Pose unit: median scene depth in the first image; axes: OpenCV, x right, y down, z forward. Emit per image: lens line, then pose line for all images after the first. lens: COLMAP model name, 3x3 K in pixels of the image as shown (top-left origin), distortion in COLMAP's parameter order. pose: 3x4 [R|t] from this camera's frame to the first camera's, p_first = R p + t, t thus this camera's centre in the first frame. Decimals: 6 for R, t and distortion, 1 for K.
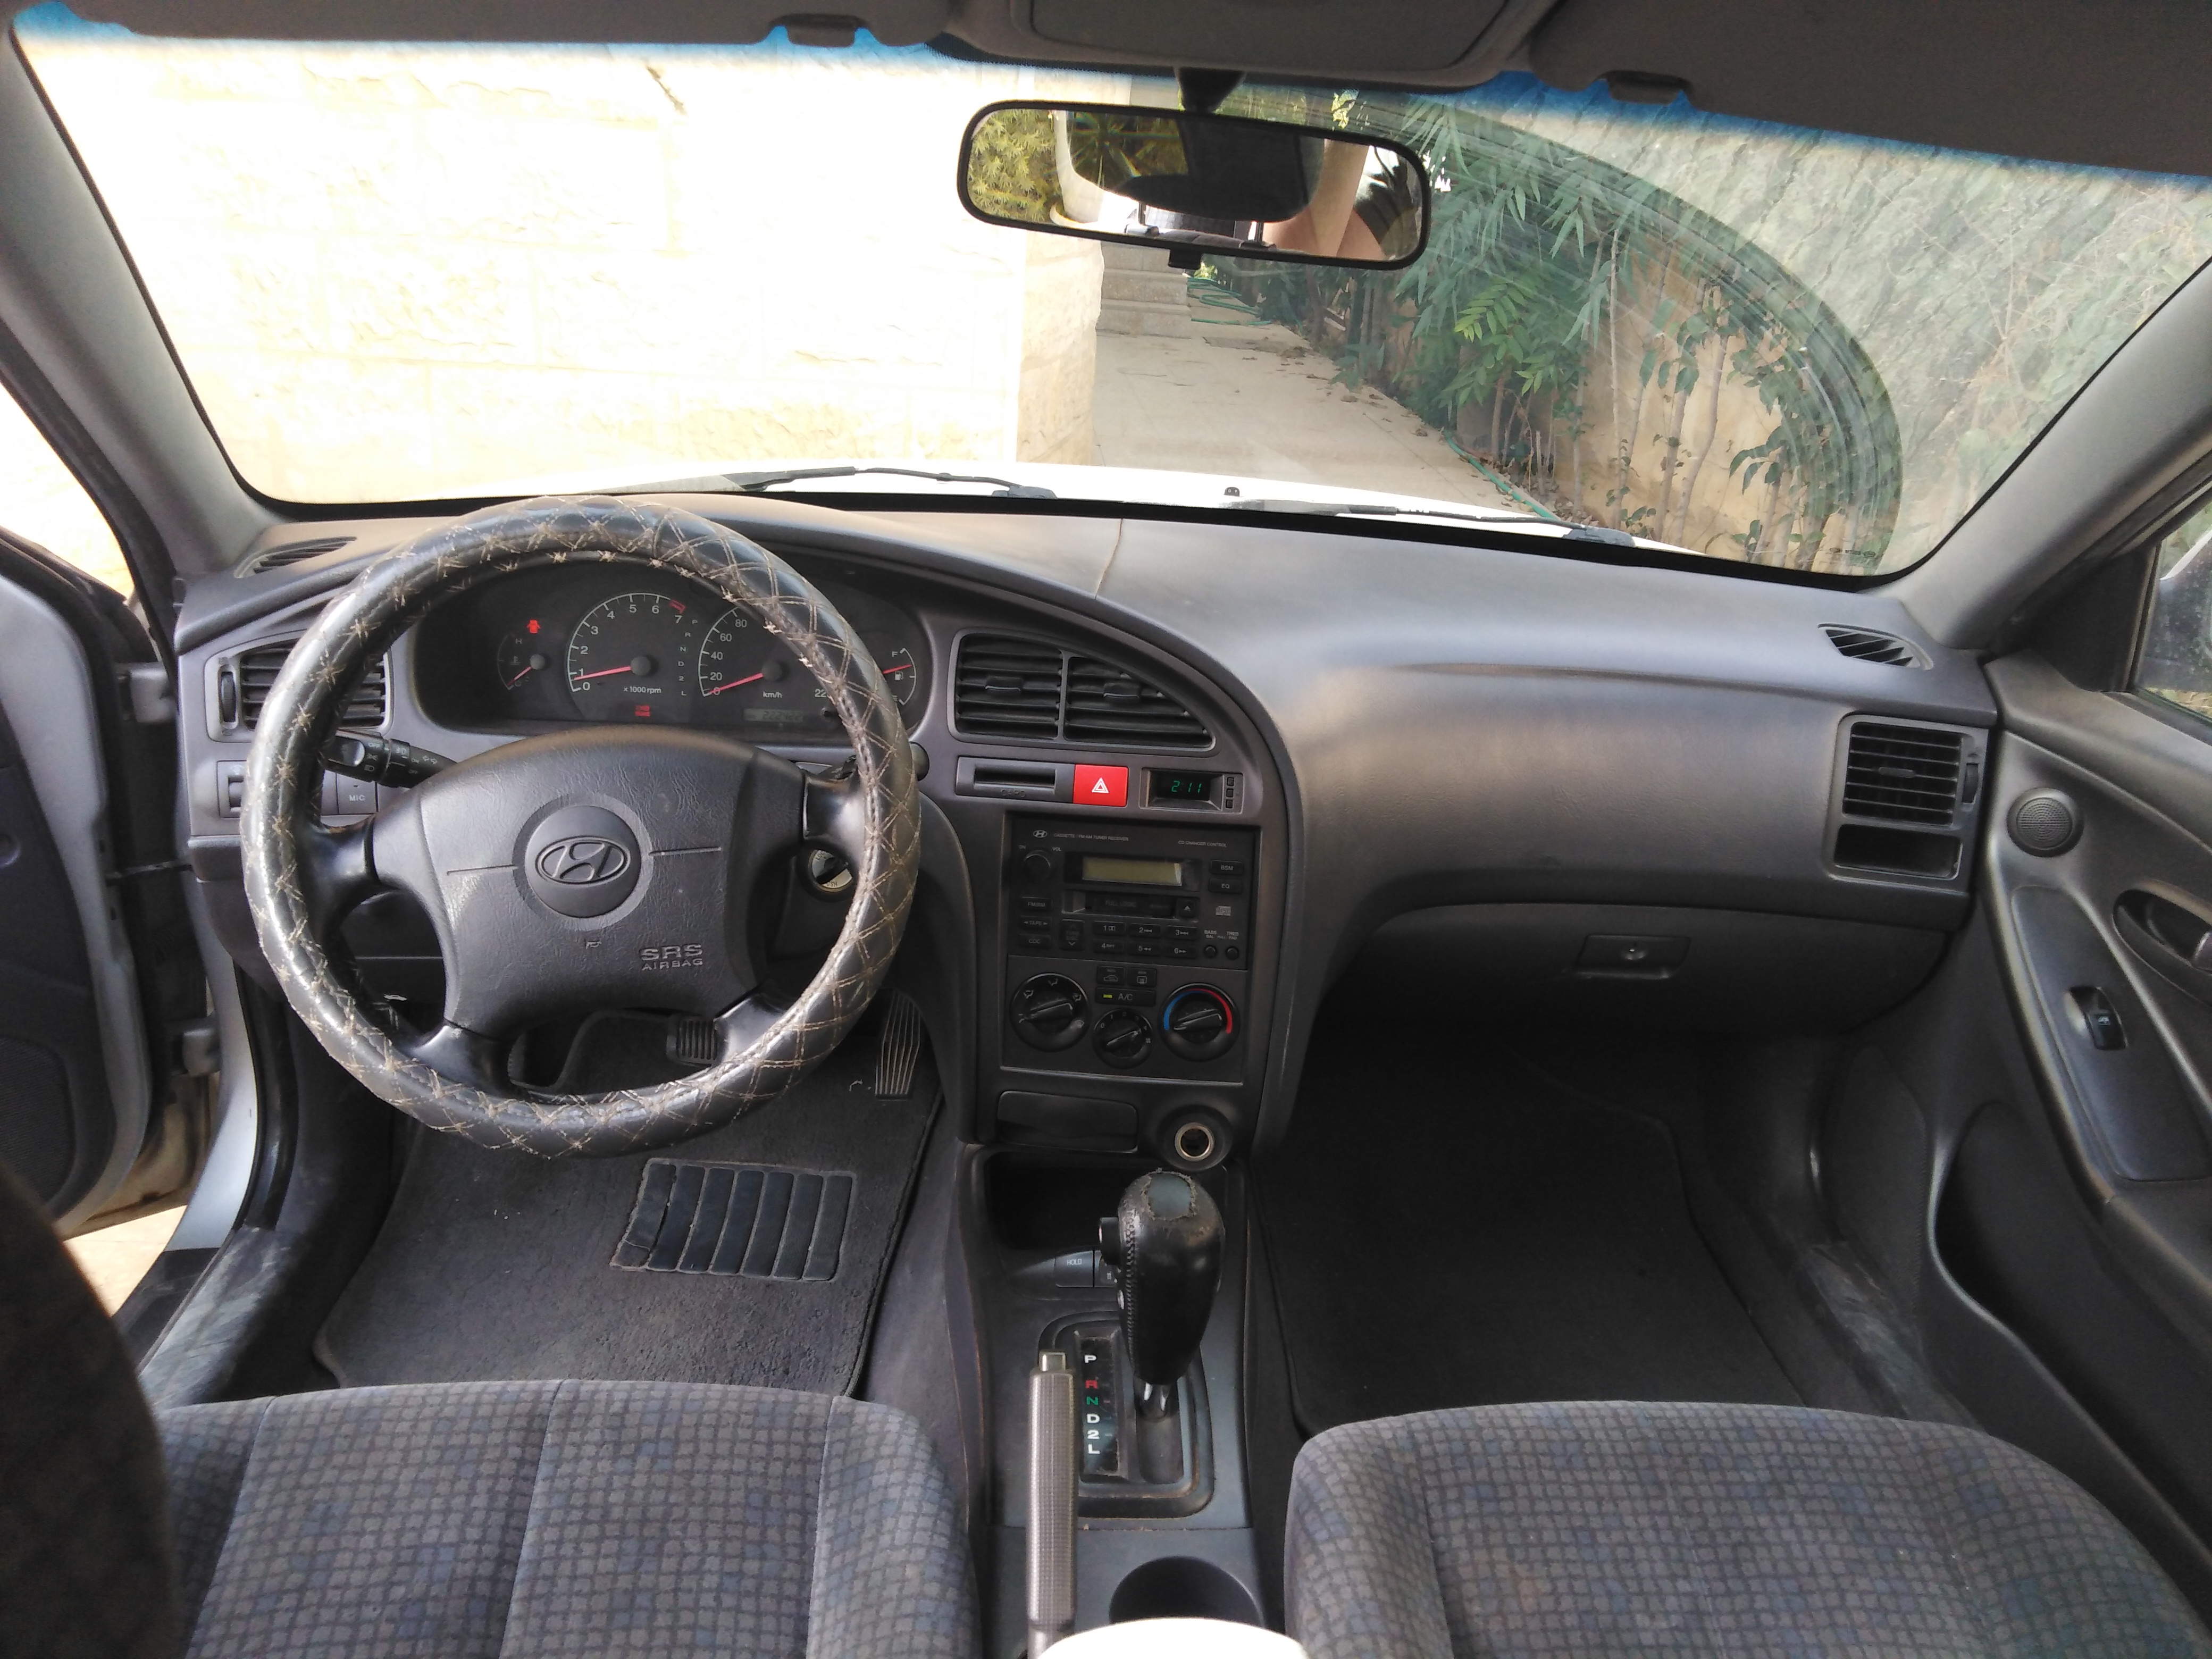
lens RADIAL K [[1657.7, 0, 1105.1], [0, 1657.7, 880.7], [0, 0, 1]] dist [0.010952, -0.016855]
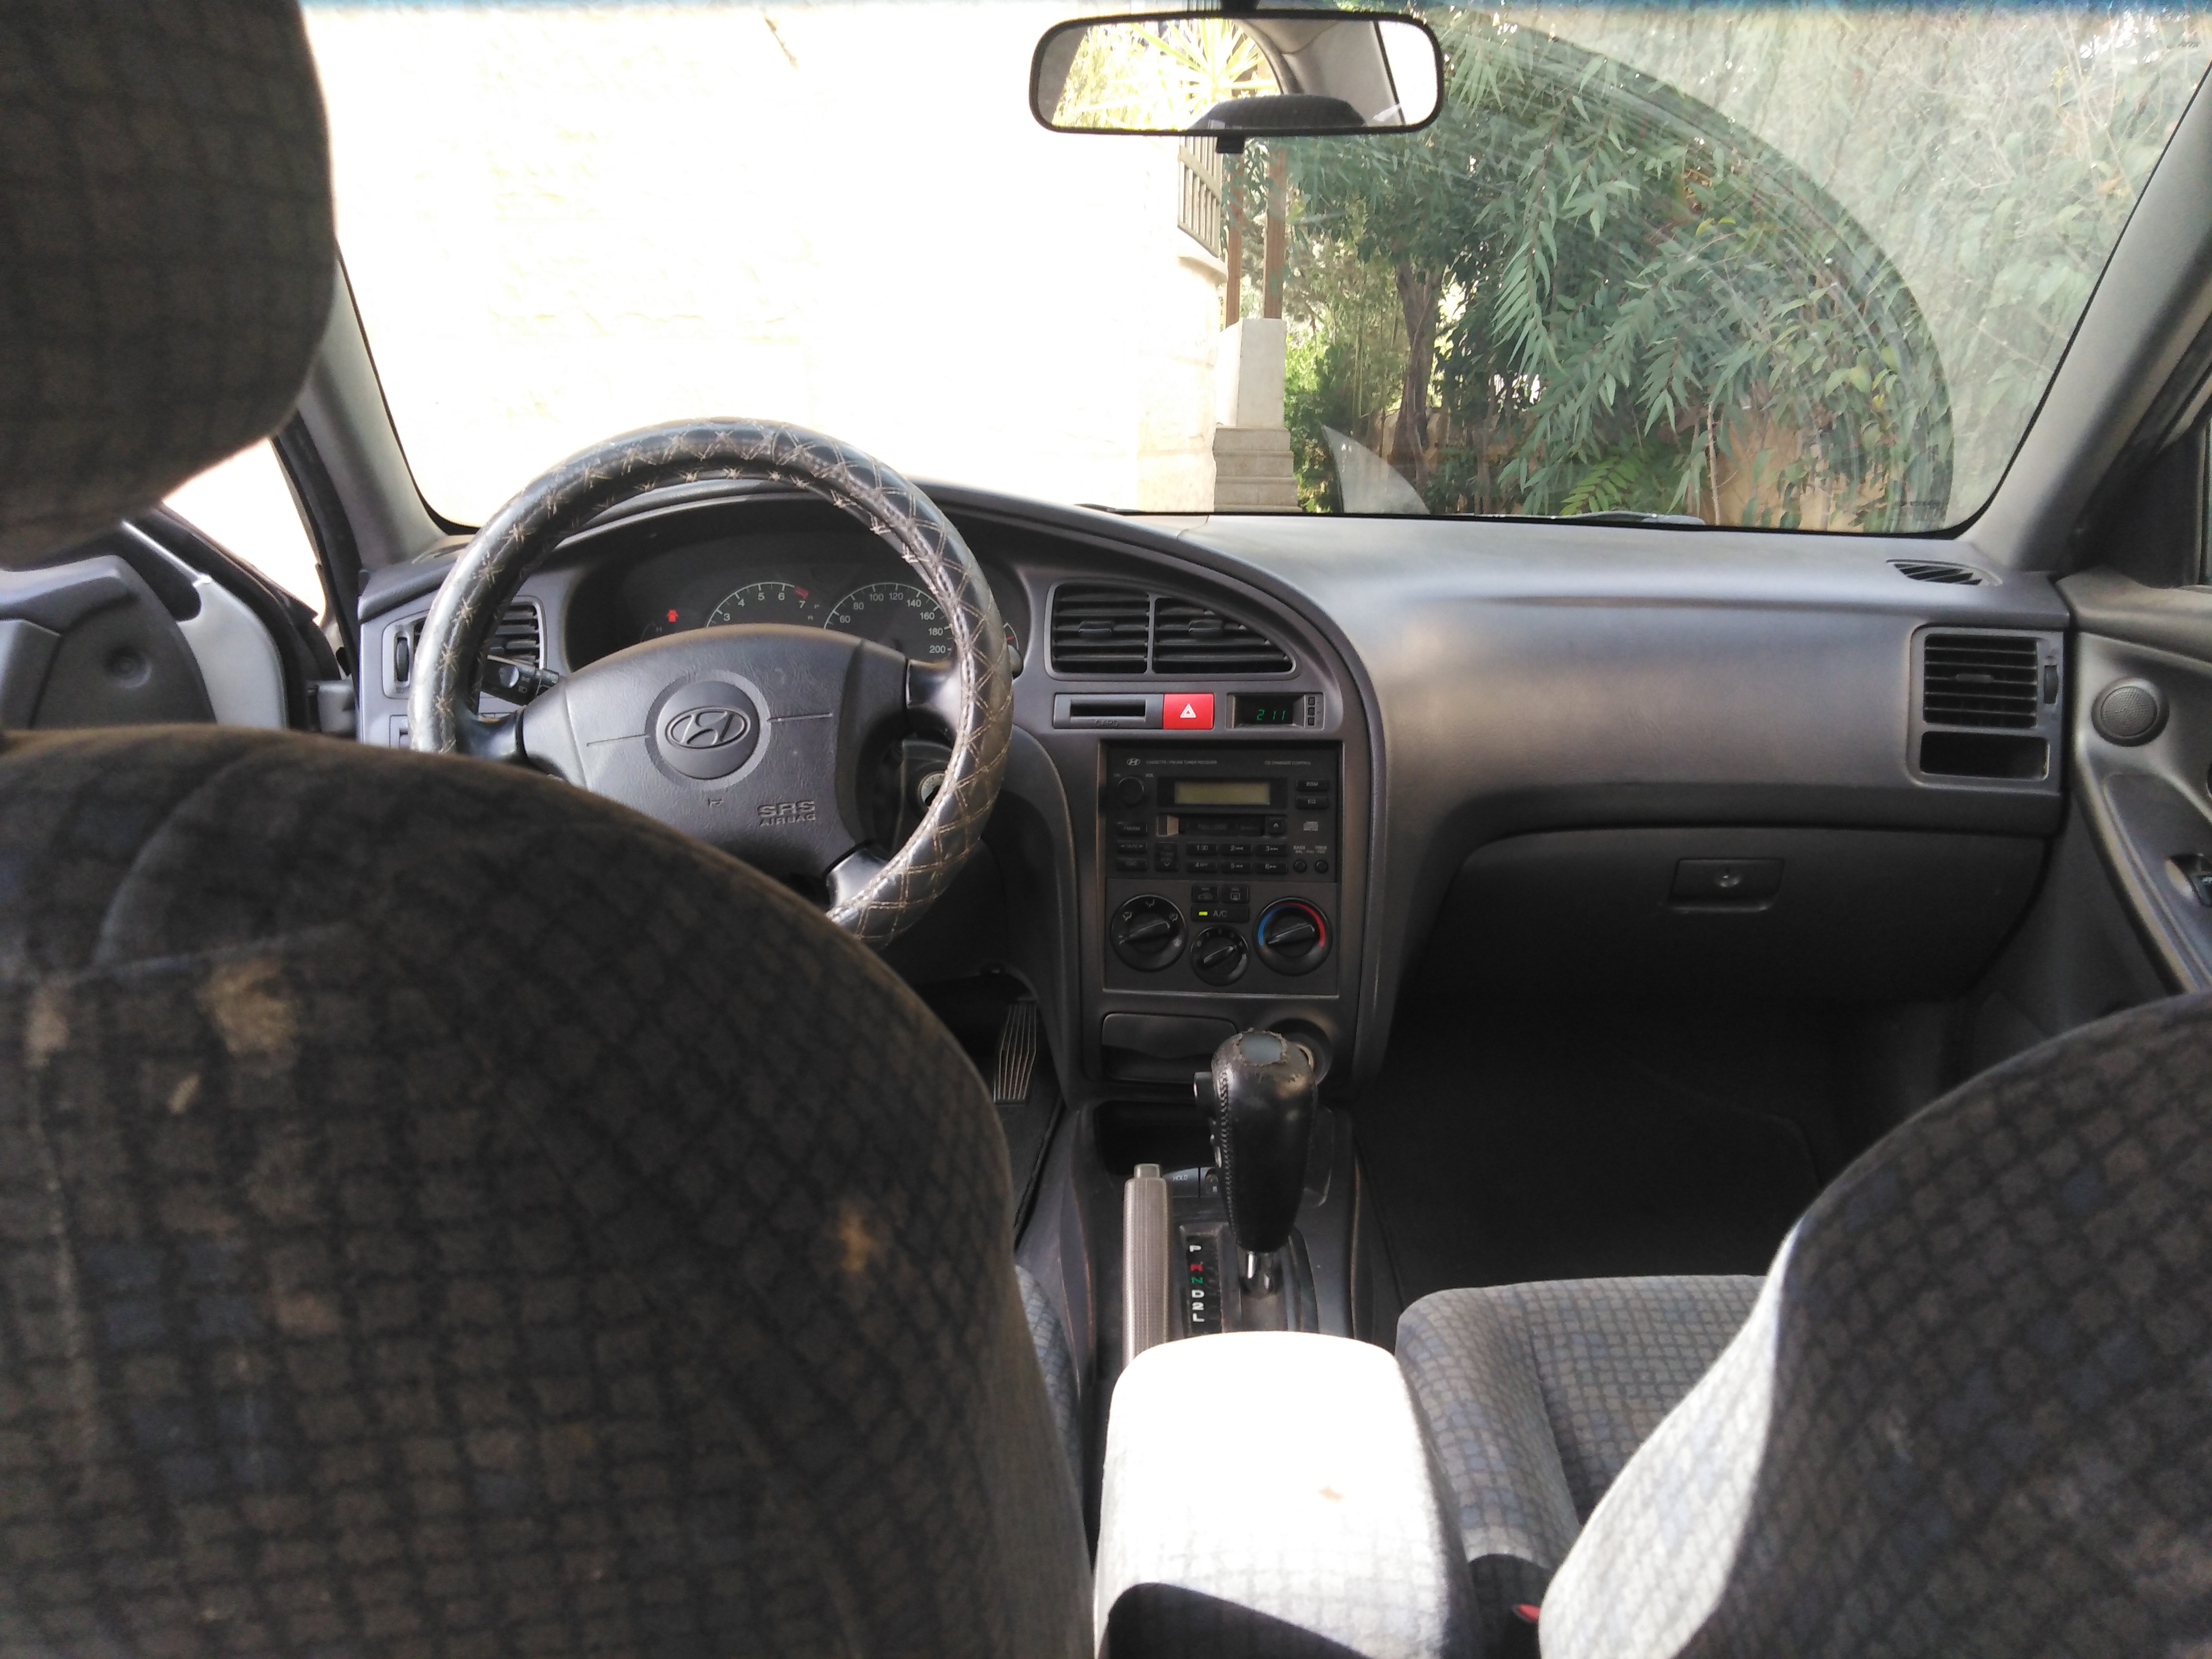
lens RADIAL K [[1661.2, 0, 1103.0], [0, 1661.2, 887.5], [0, 0, 1]] dist [0.029591, -0.043885]
pose [[0.995722, -0.037863, -0.084286, 0.031981], [0.024323, 0.987420, -0.156236, 0.249513], [0.089141, 0.153517, 0.984117, -0.041076]]
